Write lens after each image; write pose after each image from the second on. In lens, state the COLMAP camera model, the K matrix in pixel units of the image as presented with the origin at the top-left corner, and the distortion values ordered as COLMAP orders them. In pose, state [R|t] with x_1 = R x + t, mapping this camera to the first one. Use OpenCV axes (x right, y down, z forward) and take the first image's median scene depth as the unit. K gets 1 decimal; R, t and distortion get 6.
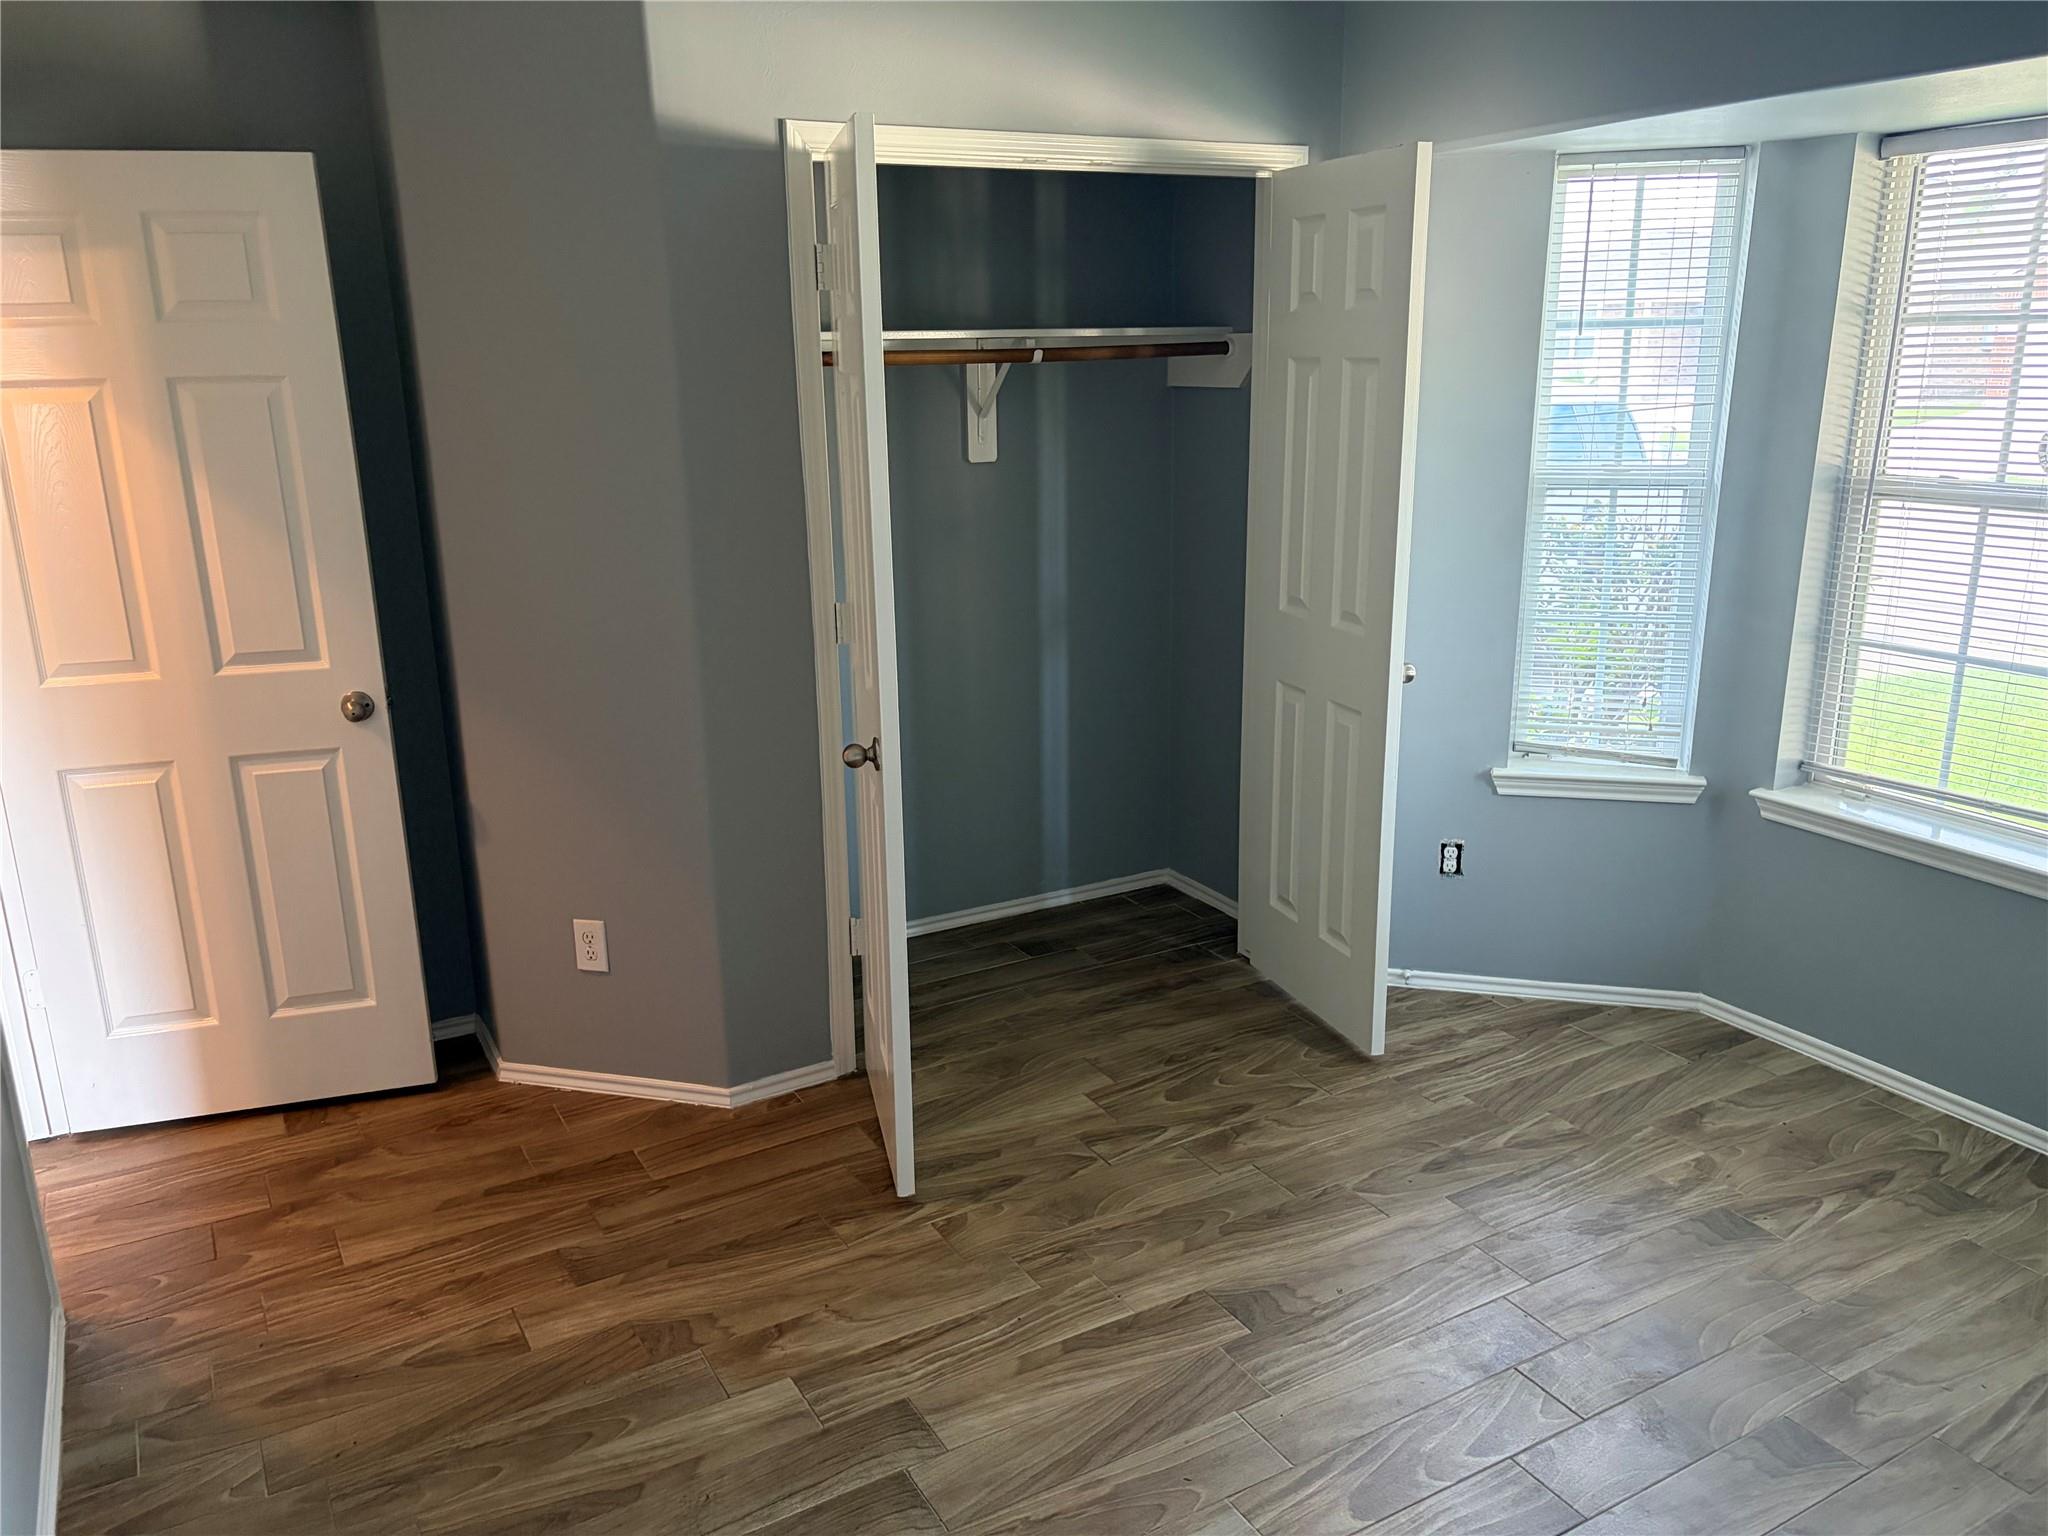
lens RADIAL K [[1541.0, 0, 1017.6], [0, 1541.0, 773.6], [0, 0, 1]] dist [0.027396, -0.031942]
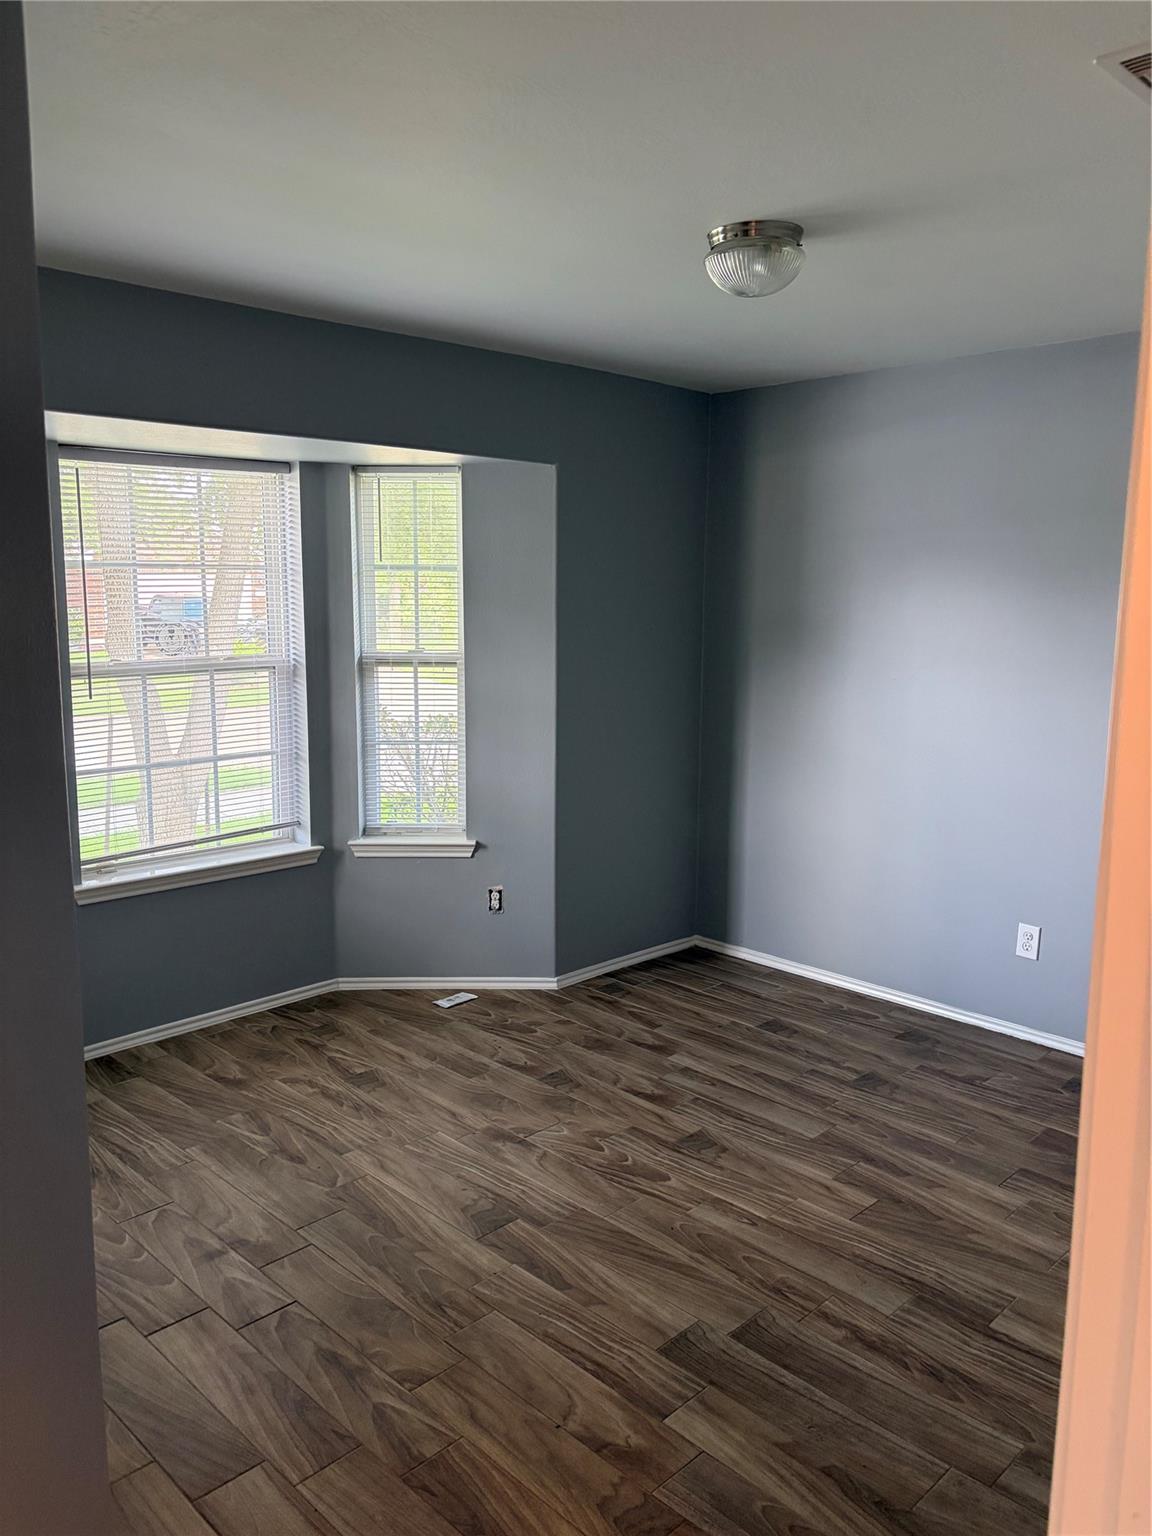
lens RADIAL K [[1155.8, 0, 571.1], [0, 1155.8, 766.5], [0, 0, 1]] dist [0.027396, -0.031942]
pose [[-0.262236, -0.130219, 0.956177, -0.788151], [0.259464, 0.944851, 0.199836, -0.233024], [-0.929468, 0.300498, -0.213987, 0.966237]]
